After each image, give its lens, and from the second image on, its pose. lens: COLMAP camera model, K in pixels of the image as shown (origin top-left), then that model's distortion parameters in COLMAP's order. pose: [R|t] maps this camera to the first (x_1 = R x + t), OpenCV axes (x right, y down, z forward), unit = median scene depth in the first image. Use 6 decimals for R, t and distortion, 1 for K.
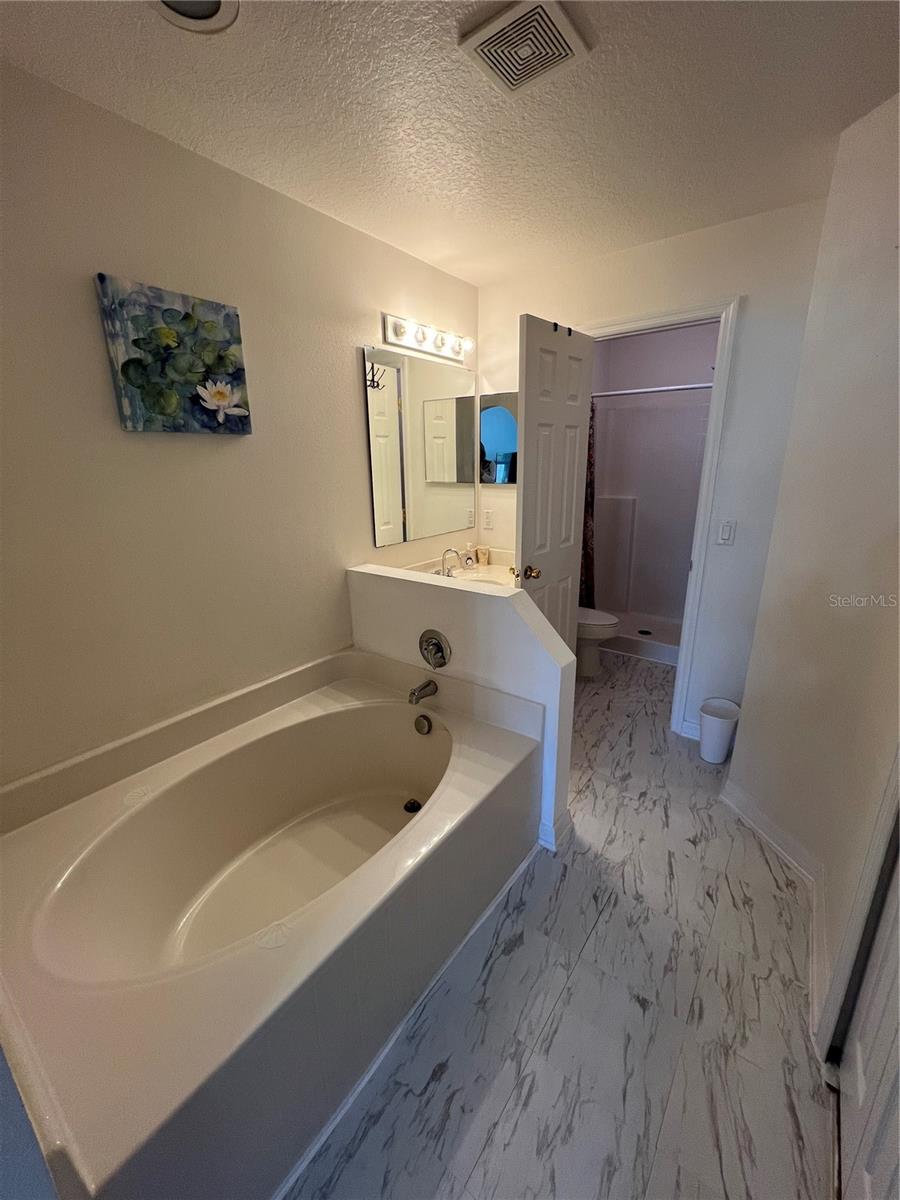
lens RADIAL K [[479.6, 0, 448.2], [0, 479.6, 601.1], [0, 0, 1]] dist [0.000493, 0.000293]
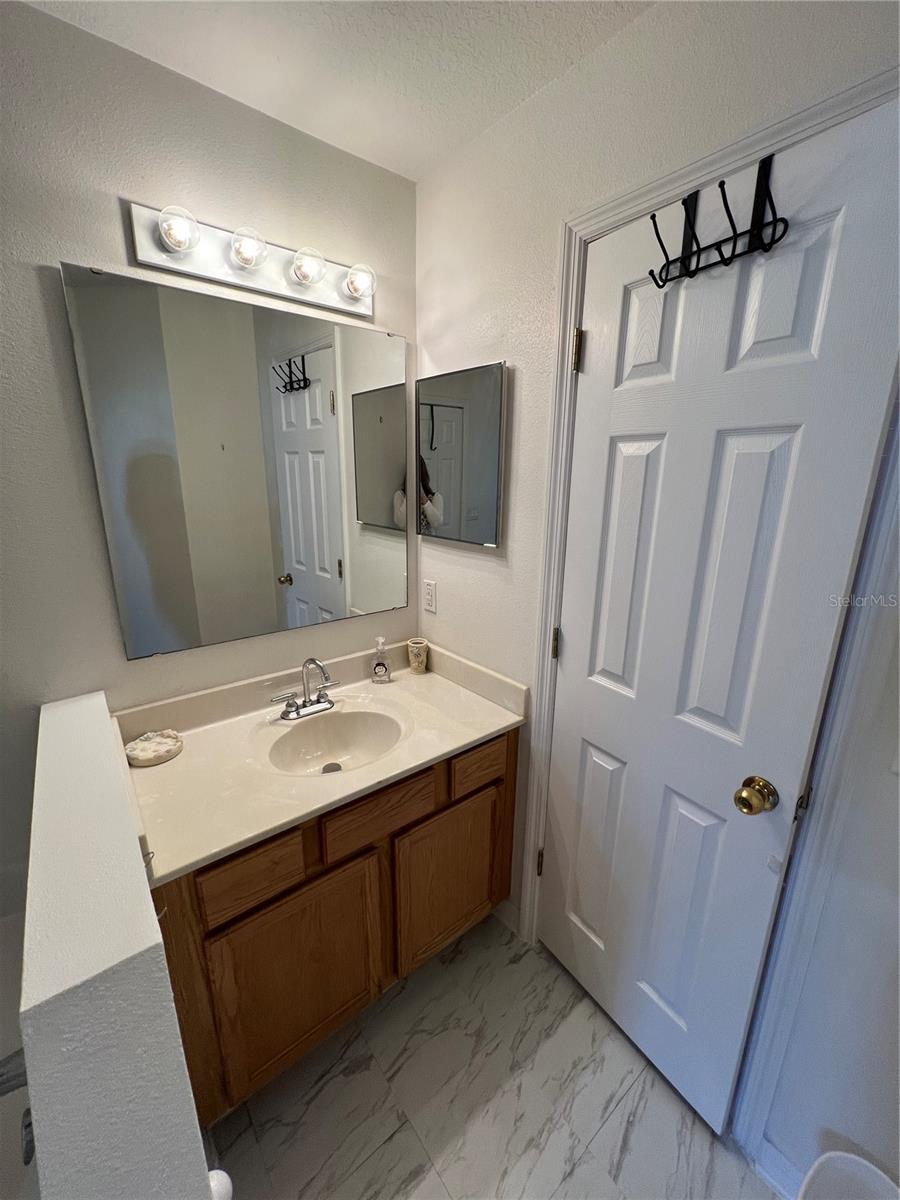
lens RADIAL K [[480.2, 0, 450.0], [0, 480.2, 600.0], [0, 0, 1]] dist [0.000254, 0.000048]
pose [[0.969382, 0.091237, -0.227980, 0.248271], [-0.096184, 0.995307, -0.010656, -0.167383], [0.225938, 0.032258, 0.973607, 0.458480]]
